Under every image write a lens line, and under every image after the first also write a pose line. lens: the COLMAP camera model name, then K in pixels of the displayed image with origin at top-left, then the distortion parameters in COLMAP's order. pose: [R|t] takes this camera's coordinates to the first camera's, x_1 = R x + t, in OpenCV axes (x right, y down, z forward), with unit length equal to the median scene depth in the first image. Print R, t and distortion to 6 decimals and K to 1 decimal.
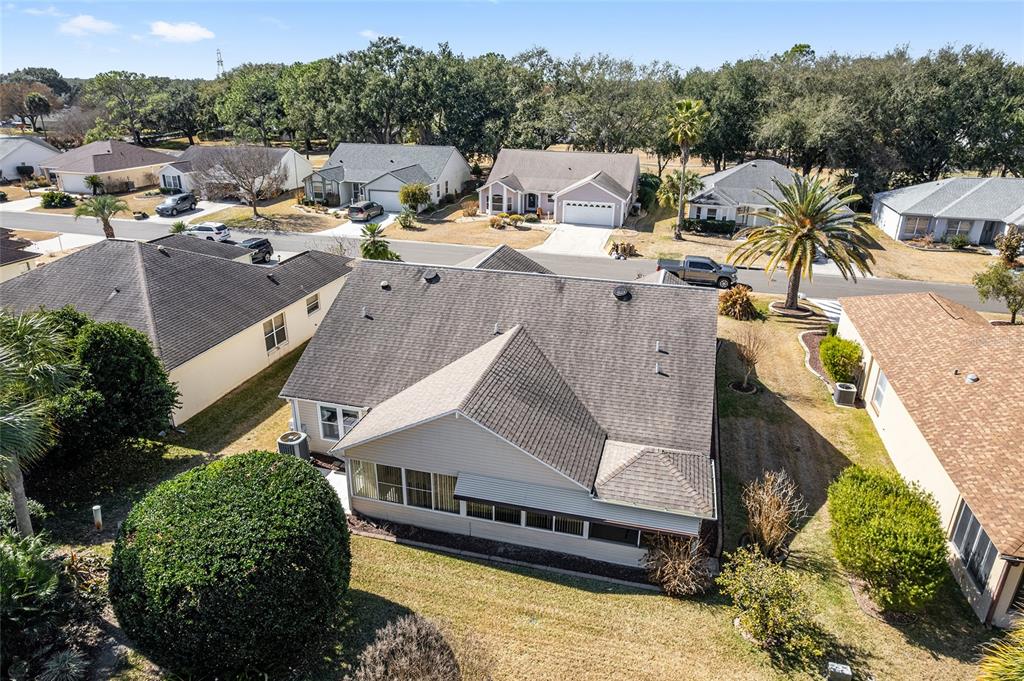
lens RADIAL K [[661.5, 0, 512.0], [0, 661.5, 340.5], [0, 0, 1]] dist [-0.072727, 0.054900]
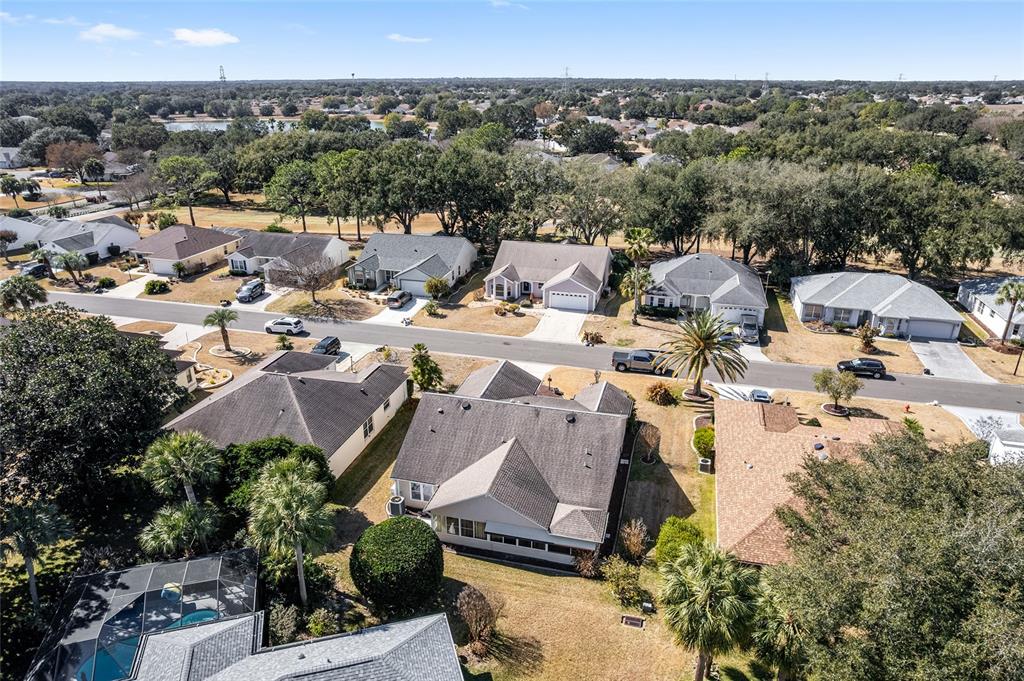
lens RADIAL K [[661.5, 0, 512.0], [0, 661.5, 340.5], [0, 0, 1]] dist [-0.072727, 0.054900]
pose [[0.999944, -0.010539, -0.001188, 0.003438], [0.010530, 0.999915, -0.007710, -0.132976], [0.001269, 0.007697, 0.999970, -0.411020]]
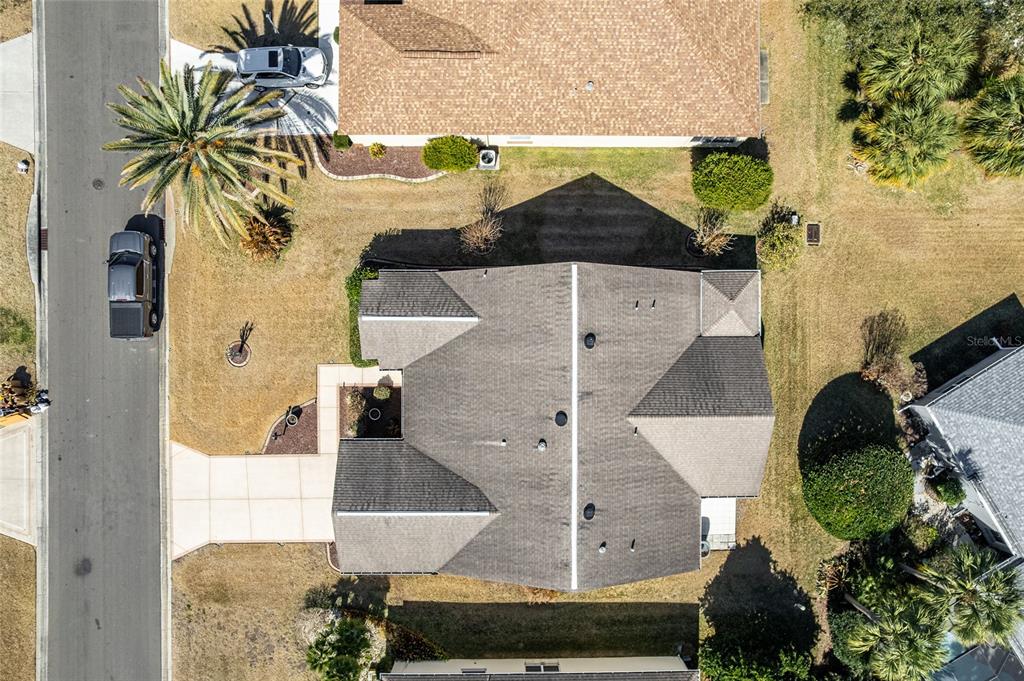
lens RADIAL K [[661.5, 0, 512.0], [0, 661.5, 340.5], [0, 0, 1]] dist [-0.072727, 0.054900]
pose [[-0.260540, -0.965437, -0.007115, 0.105696], [0.338322, -0.098199, 0.935893, -0.585701], [-0.904244, 0.241430, 0.352213, 0.341322]]
